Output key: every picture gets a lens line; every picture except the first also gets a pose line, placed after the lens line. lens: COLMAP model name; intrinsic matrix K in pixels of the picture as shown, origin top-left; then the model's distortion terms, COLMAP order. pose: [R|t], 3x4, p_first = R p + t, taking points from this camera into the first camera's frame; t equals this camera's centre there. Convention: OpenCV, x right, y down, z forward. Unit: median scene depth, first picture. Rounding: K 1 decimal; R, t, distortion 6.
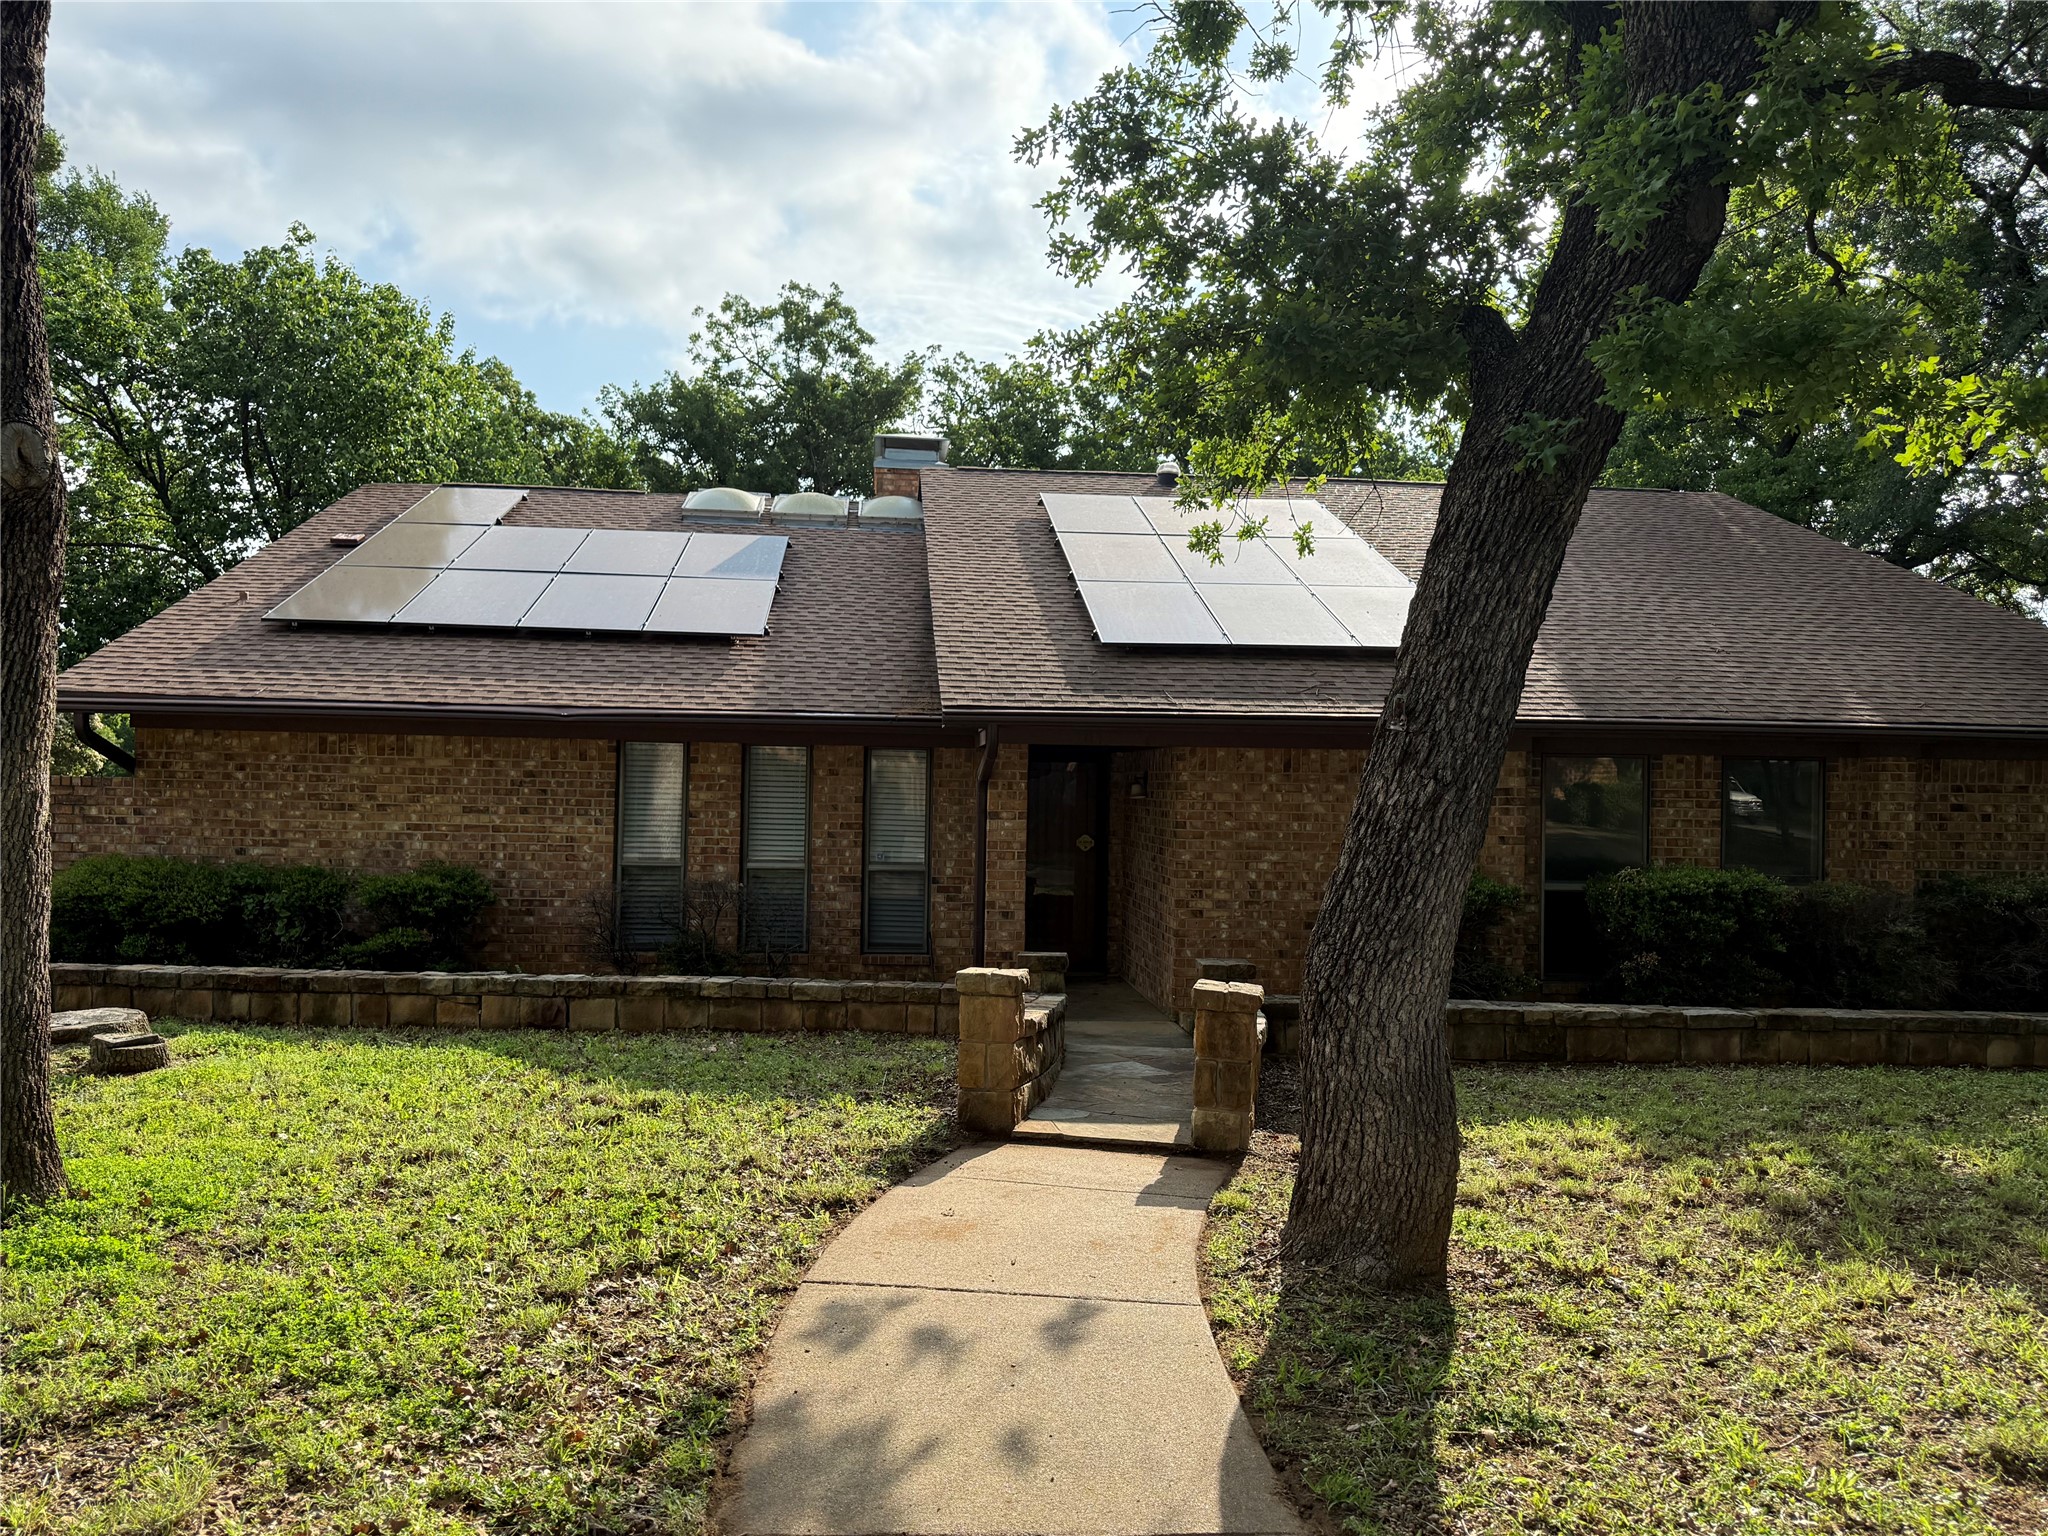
lens RADIAL K [[1572.3, 0, 1024.0], [0, 1572.3, 768.0], [0, 0, 1]] dist [0.156259, -0.315634]
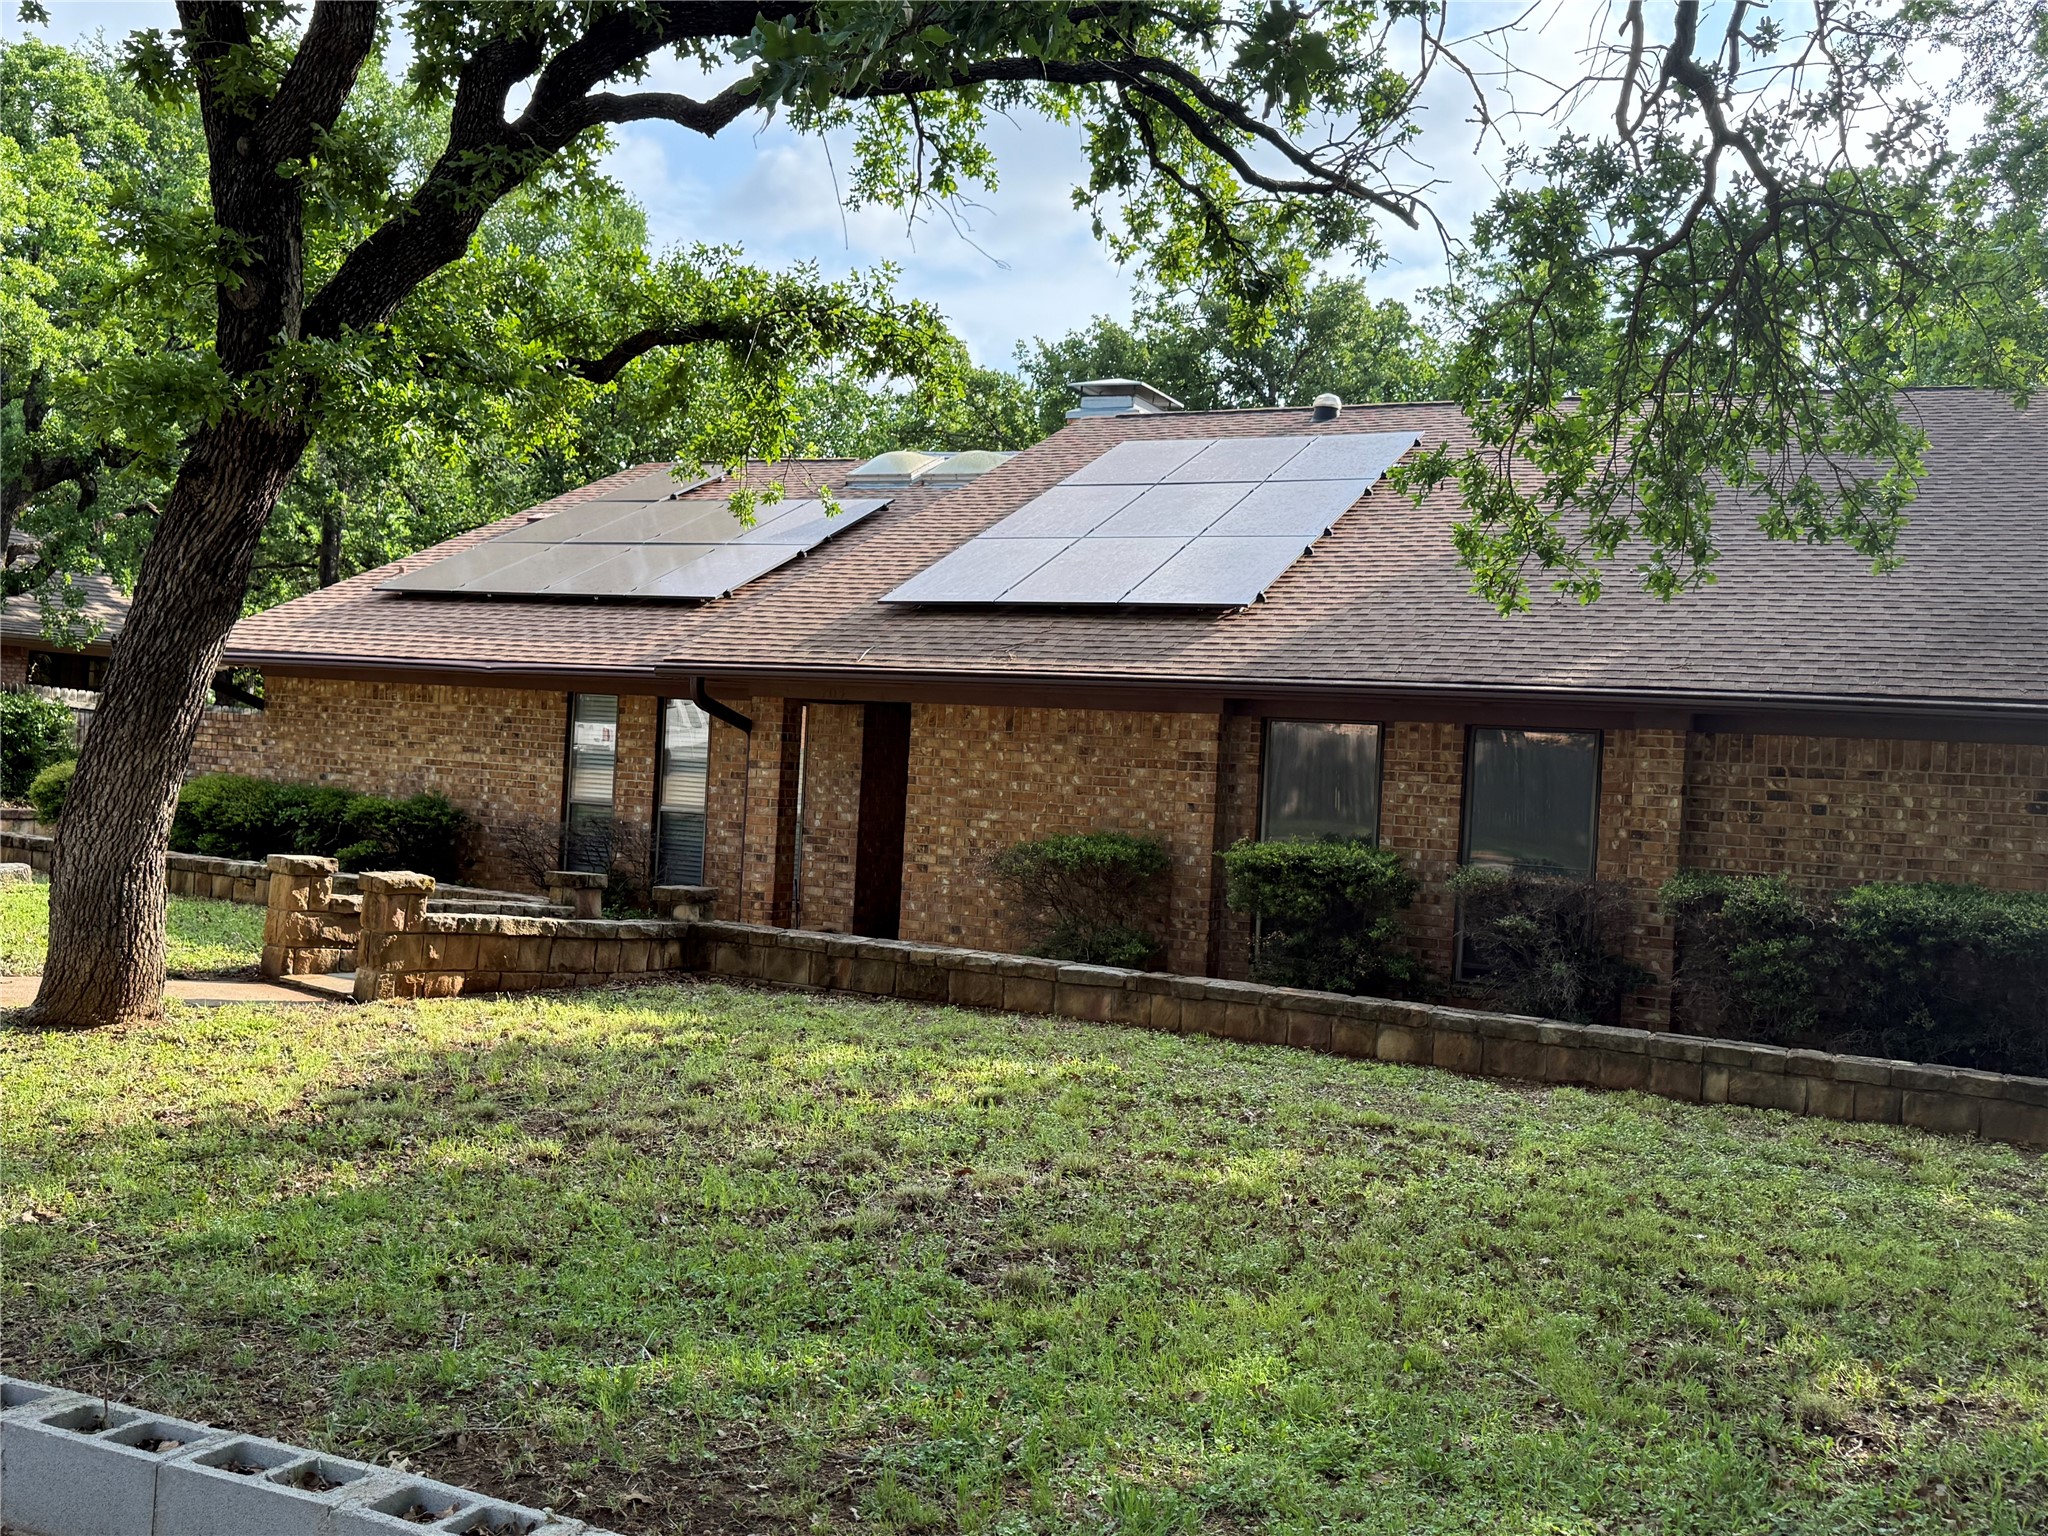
lens RADIAL K [[1982.8, 0, 1002.2], [0, 1982.8, 765.0], [0, 0, 1]] dist [0.158228, -0.388403]
pose [[0.858746, 0.031661, -0.511423, 0.798252], [-0.031500, 0.999463, 0.008983, 0.013101], [0.511433, 0.008395, 0.859282, -0.070237]]
